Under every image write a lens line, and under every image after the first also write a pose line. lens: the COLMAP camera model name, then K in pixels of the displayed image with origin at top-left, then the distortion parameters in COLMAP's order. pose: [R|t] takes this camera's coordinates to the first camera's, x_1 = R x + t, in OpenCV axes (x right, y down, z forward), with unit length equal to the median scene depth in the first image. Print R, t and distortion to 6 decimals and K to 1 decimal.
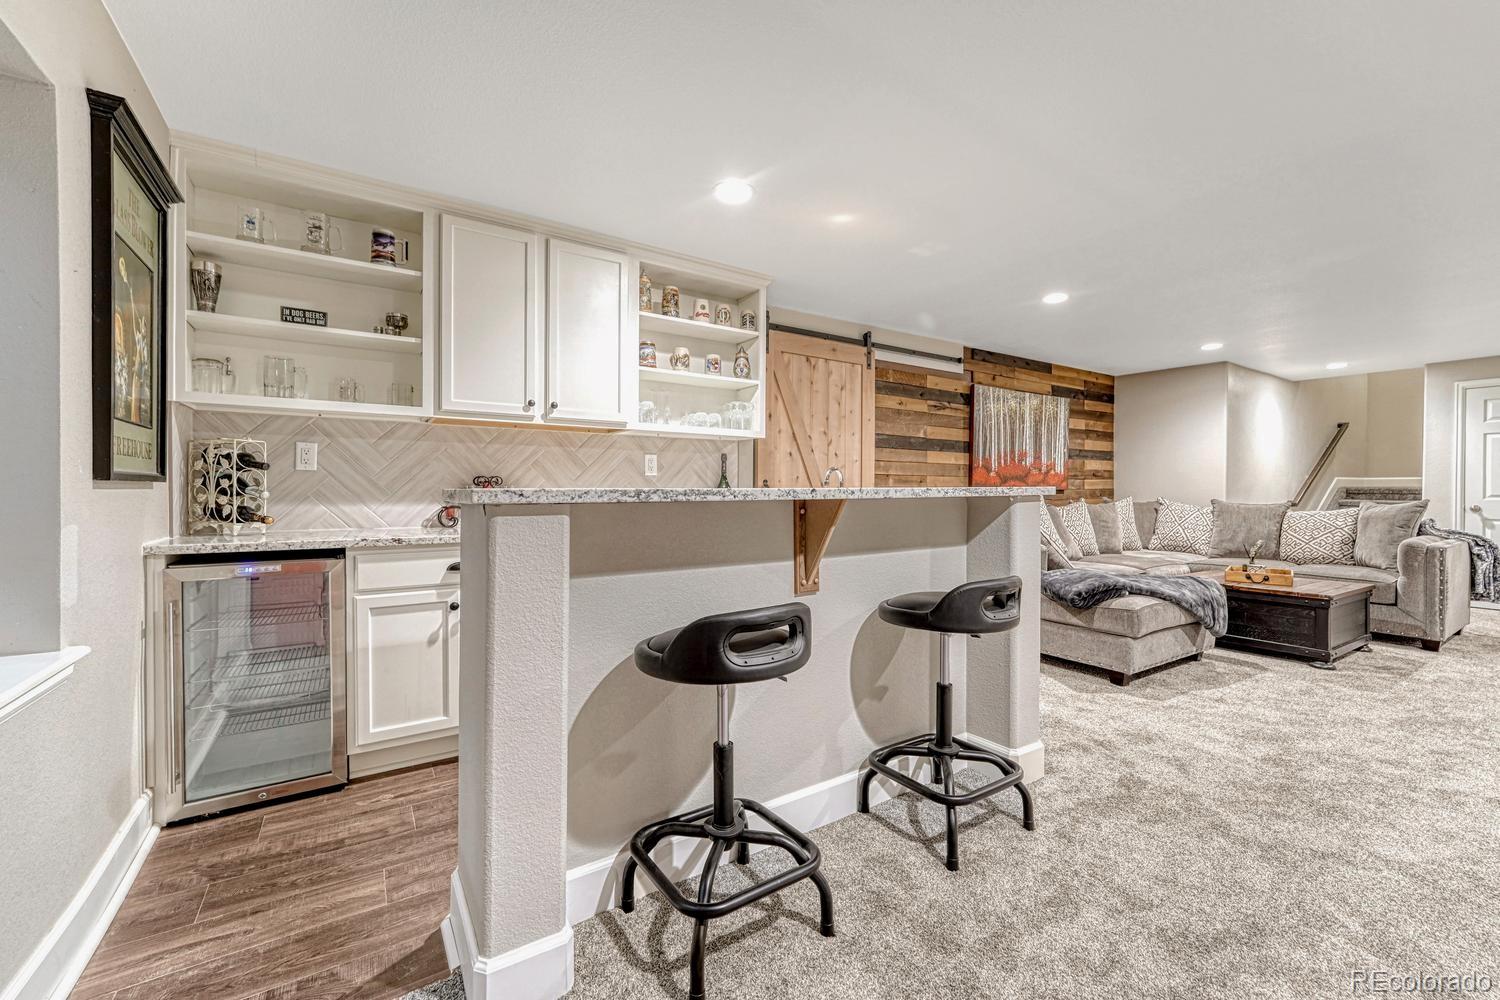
lens RADIAL K [[615.5, 0, 743.0], [0, 615.5, 497.2], [0, 0, 1]] dist [-0.012218, 0.003985]
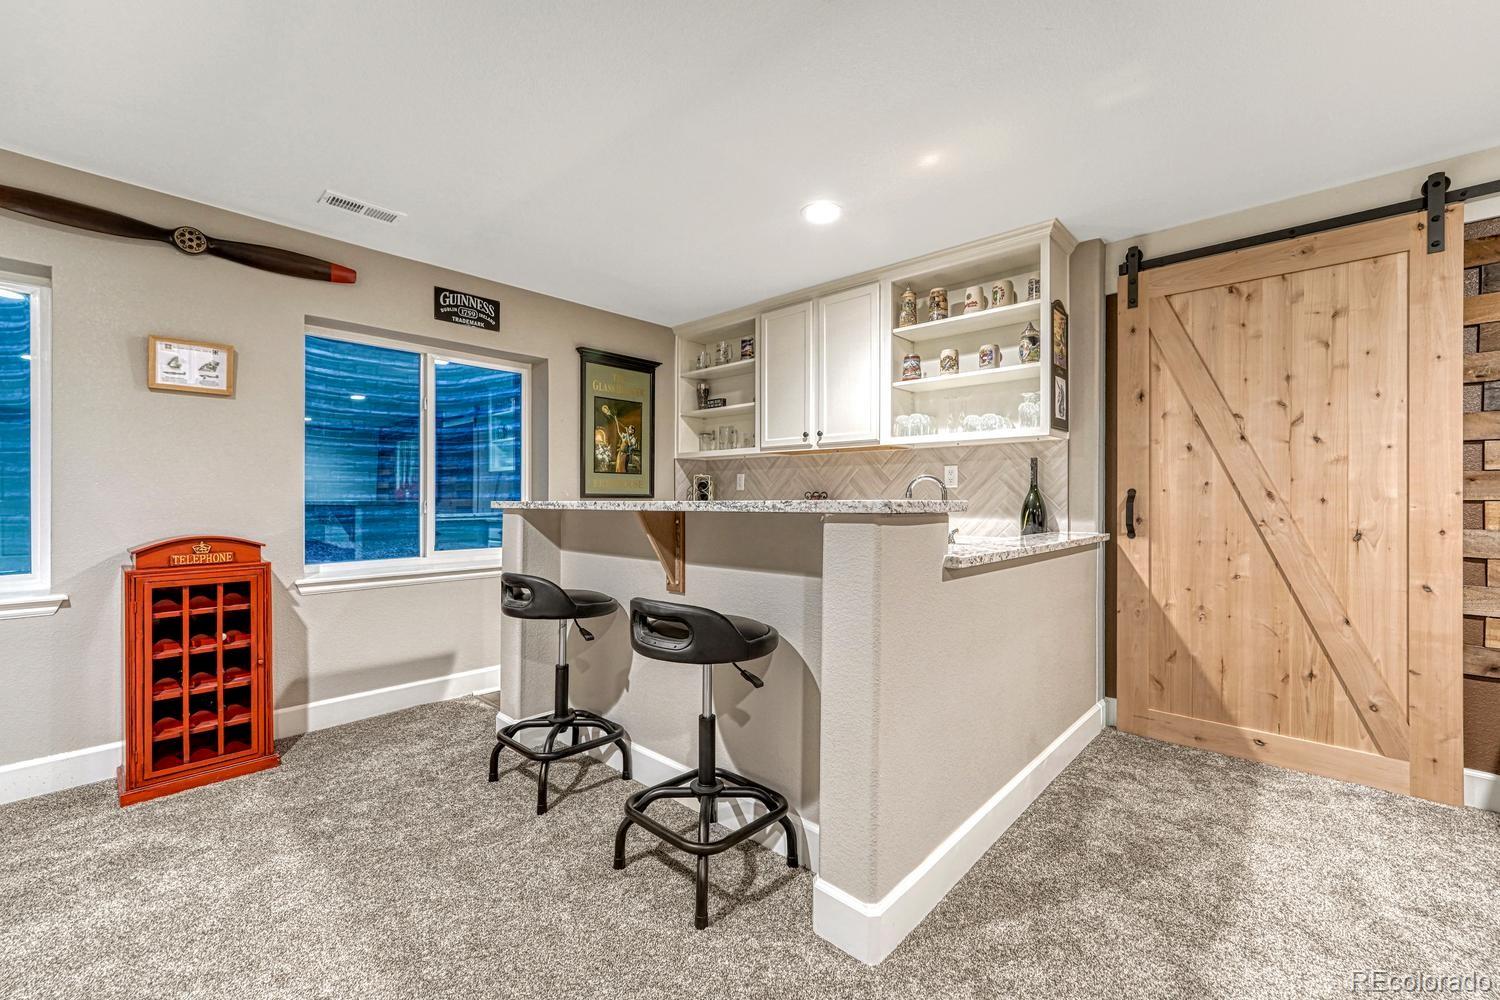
lens RADIAL K [[615.5, 0, 758.5], [0, 615.5, 500.3], [0, 0, 1]] dist [-0.012218, 0.003985]
pose [[0.233867, -0.000786, -0.972268, 0.551526], [-0.012893, 0.999909, -0.003909, -0.006195], [0.972183, 0.013450, 0.233836, 0.382261]]
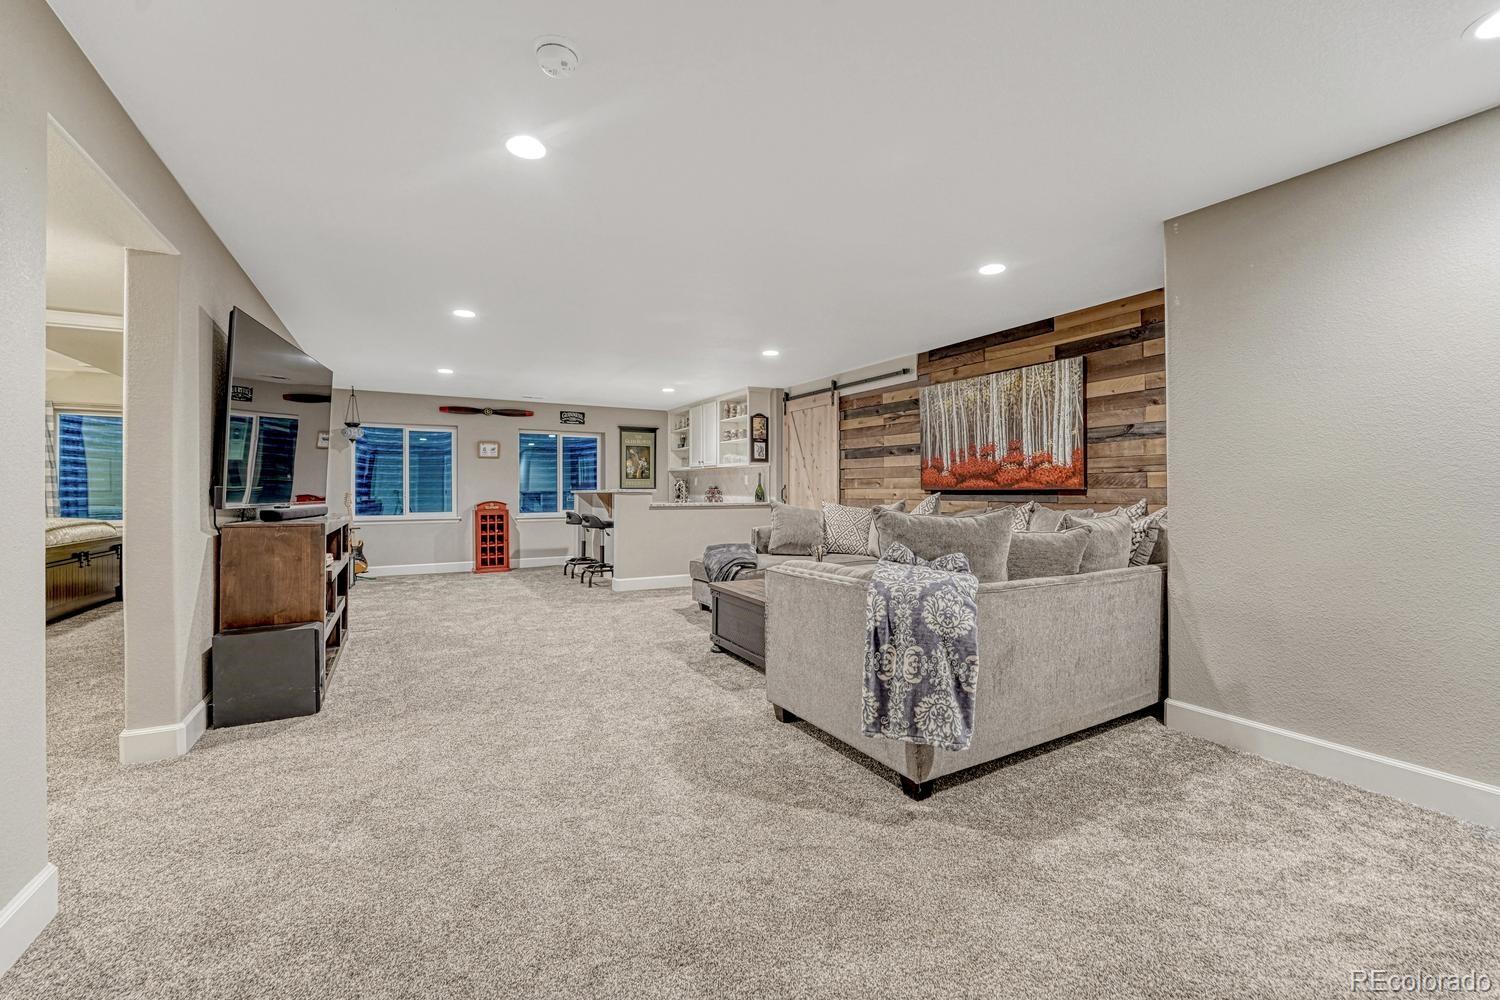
lens RADIAL K [[615.5, 0, 756.4], [0, 615.5, 486.9], [0, 0, 1]] dist [-0.012218, 0.003985]
pose [[-0.063004, -0.006639, -0.997991, 1.679102], [-0.008997, 0.999941, -0.006084, -0.009674], [0.997973, 0.008595, -0.063060, 0.928254]]
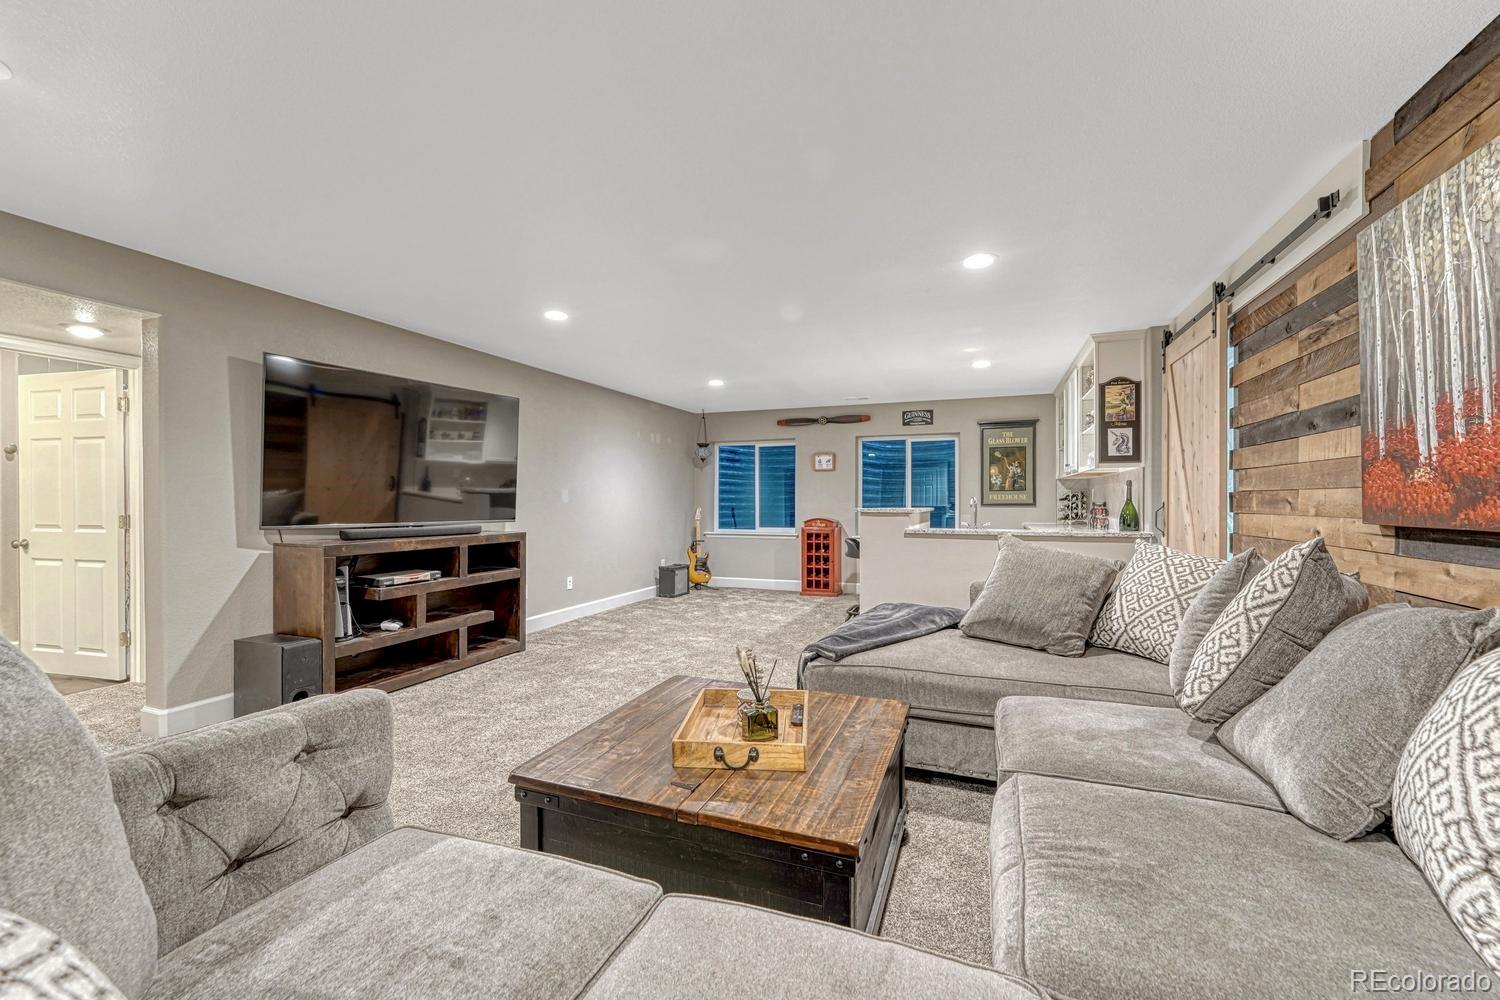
lens RADIAL K [[615.5, 0, 752.5], [0, 615.5, 501.1], [0, 0, 1]] dist [-0.012218, 0.003985]
pose [[-0.812824, -0.000599, -0.582510, 1.033463], [-0.007033, 0.999937, 0.008785, -0.030391], [0.582468, 0.011237, -0.812776, 1.275428]]
